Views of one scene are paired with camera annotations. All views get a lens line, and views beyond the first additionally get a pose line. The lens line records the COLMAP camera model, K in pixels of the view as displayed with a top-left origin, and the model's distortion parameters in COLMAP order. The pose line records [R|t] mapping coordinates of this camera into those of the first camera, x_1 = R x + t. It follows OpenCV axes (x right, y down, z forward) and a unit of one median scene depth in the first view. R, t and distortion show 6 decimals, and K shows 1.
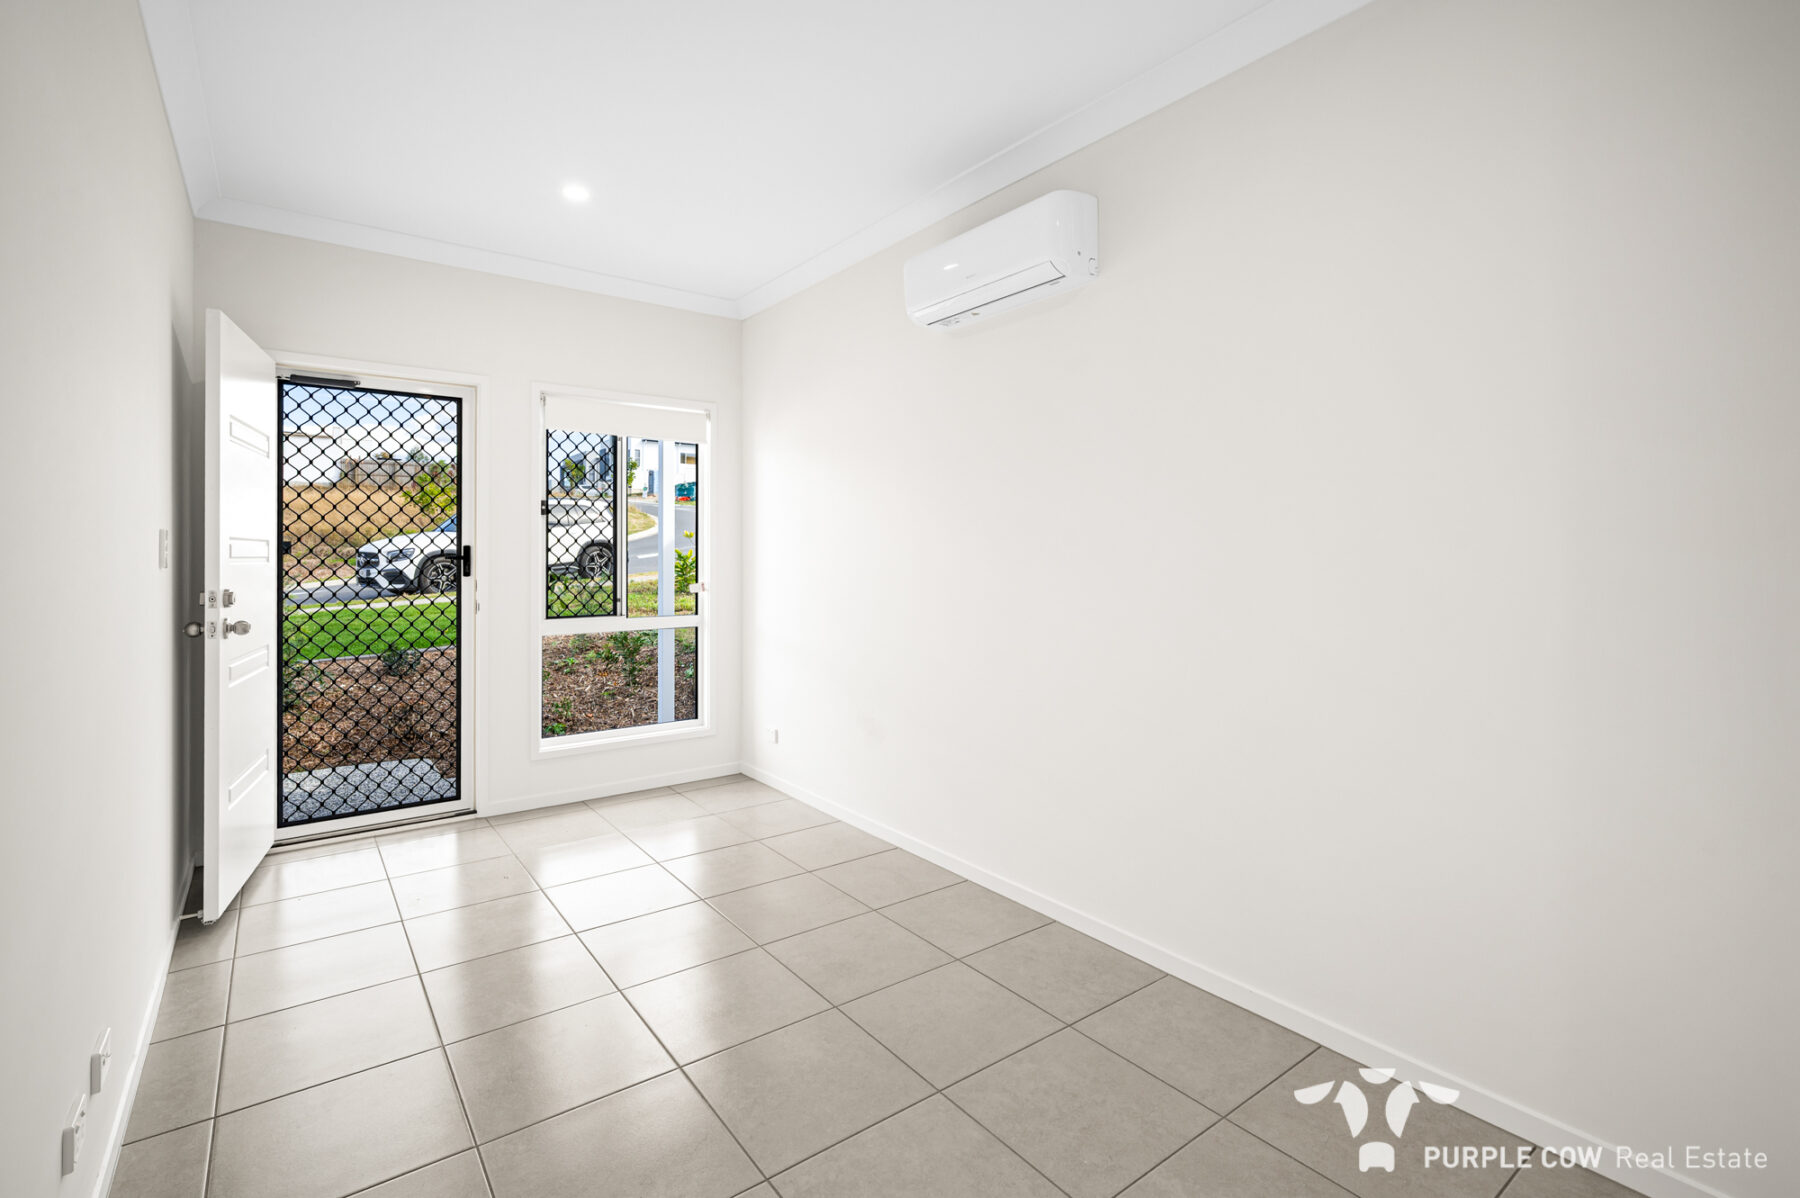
lens RADIAL K [[822.2, 0, 901.0], [0, 822.2, 566.4], [0, 0, 1]] dist [0.001357, 0.000433]
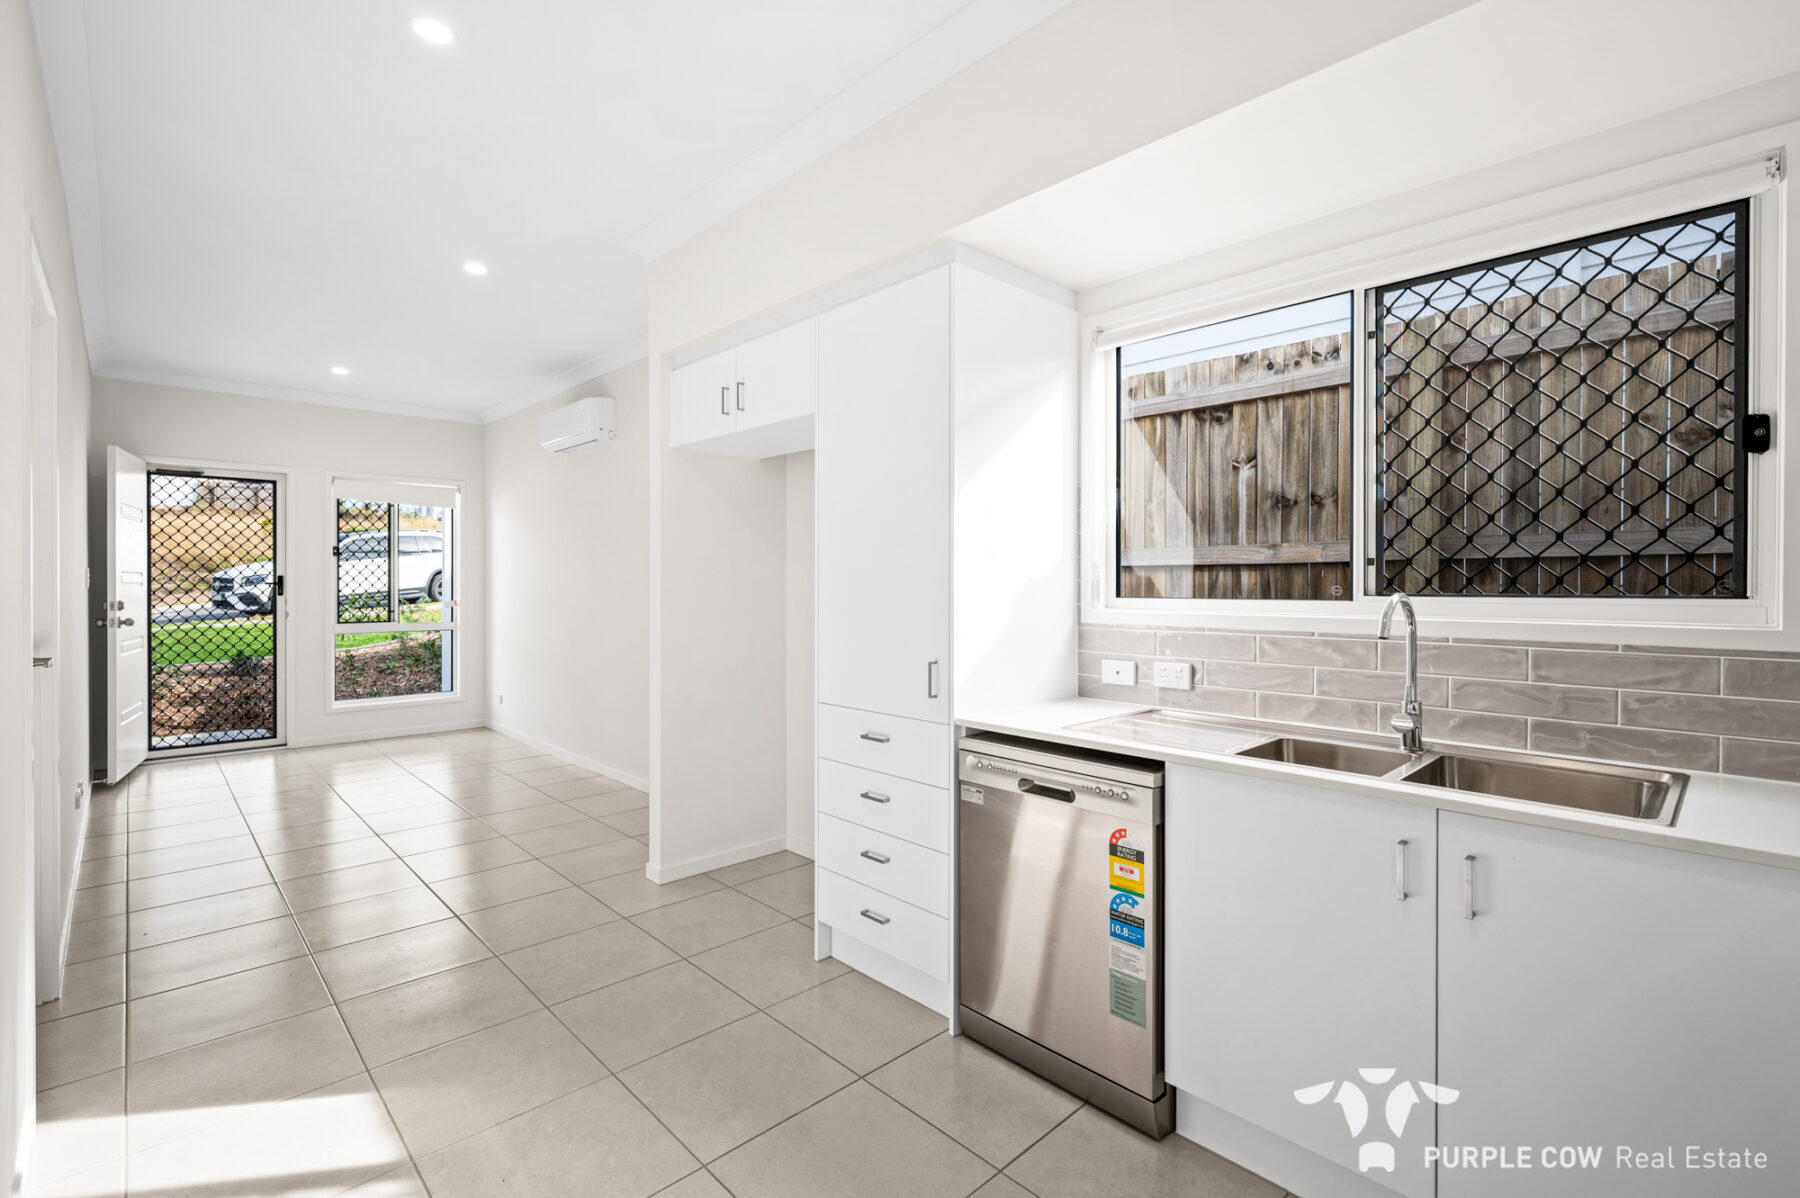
lens RADIAL K [[808.2, 0, 900.0], [0, 808.2, 599.0], [0, 0, 1]] dist [0.002827, -0.000023]
pose [[0.993256, 0.001047, 0.115934, 0.468002], [-0.001909, 0.999971, 0.007320, 0.005696], [-0.115923, -0.007492, 0.993230, -0.670005]]
